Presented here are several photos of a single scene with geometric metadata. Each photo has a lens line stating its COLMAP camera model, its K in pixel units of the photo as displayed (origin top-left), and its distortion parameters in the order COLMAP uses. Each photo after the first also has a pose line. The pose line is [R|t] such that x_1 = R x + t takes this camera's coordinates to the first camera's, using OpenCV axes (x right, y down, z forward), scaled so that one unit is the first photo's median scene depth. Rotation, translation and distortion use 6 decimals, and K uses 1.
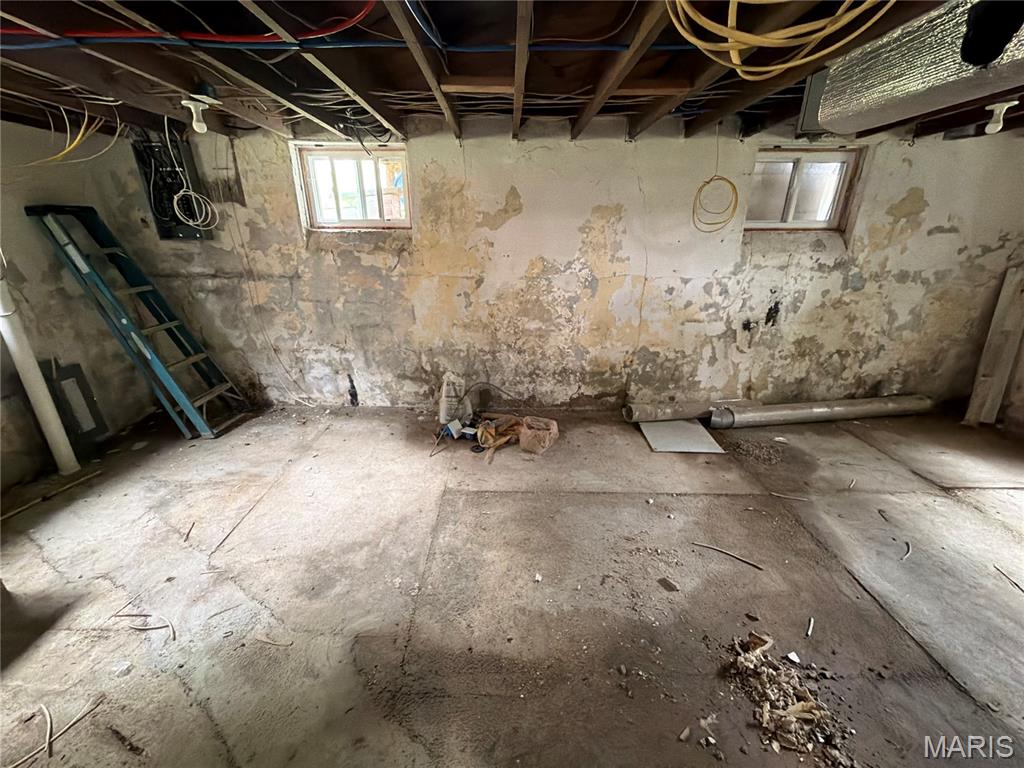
lens RADIAL K [[409.9, 0, 511.1], [0, 409.9, 383.7], [0, 0, 1]] dist [-0.001115, 0.000659]
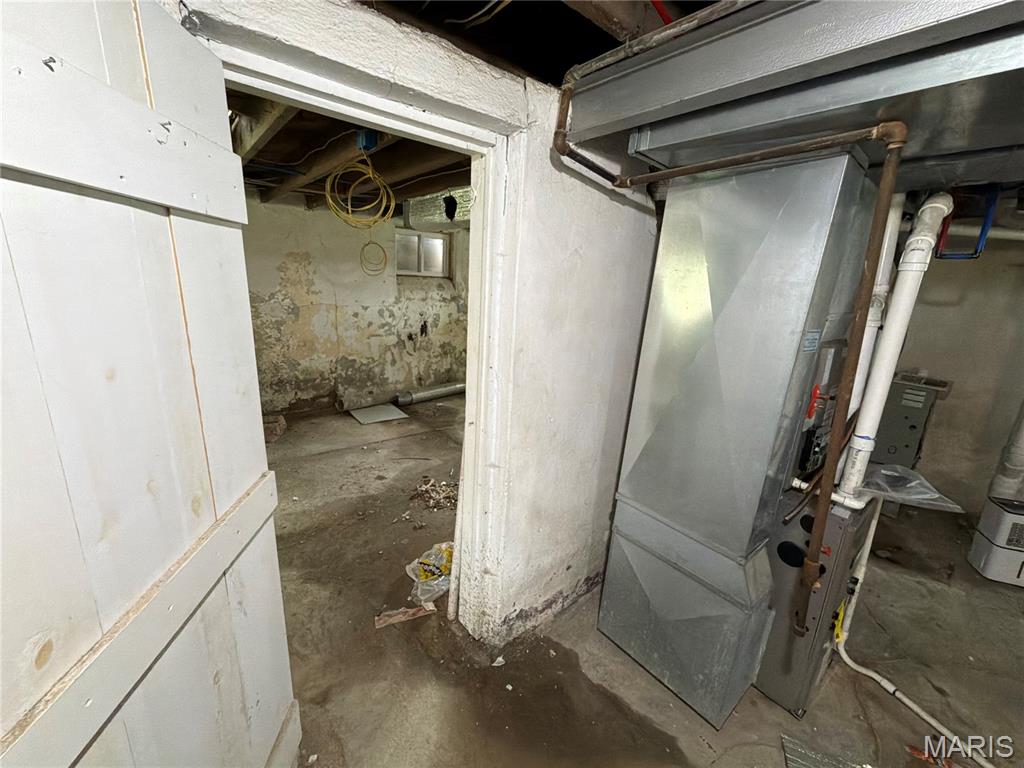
lens RADIAL K [[409.9, 0, 508.8], [0, 409.9, 386.9], [0, 0, 1]] dist [-0.001115, 0.000659]
pose [[0.763885, -0.123272, 0.633470, -0.133698], [0.178590, 0.983632, -0.023944, 0.144609], [-0.620149, 0.131422, 0.773397, -0.385816]]
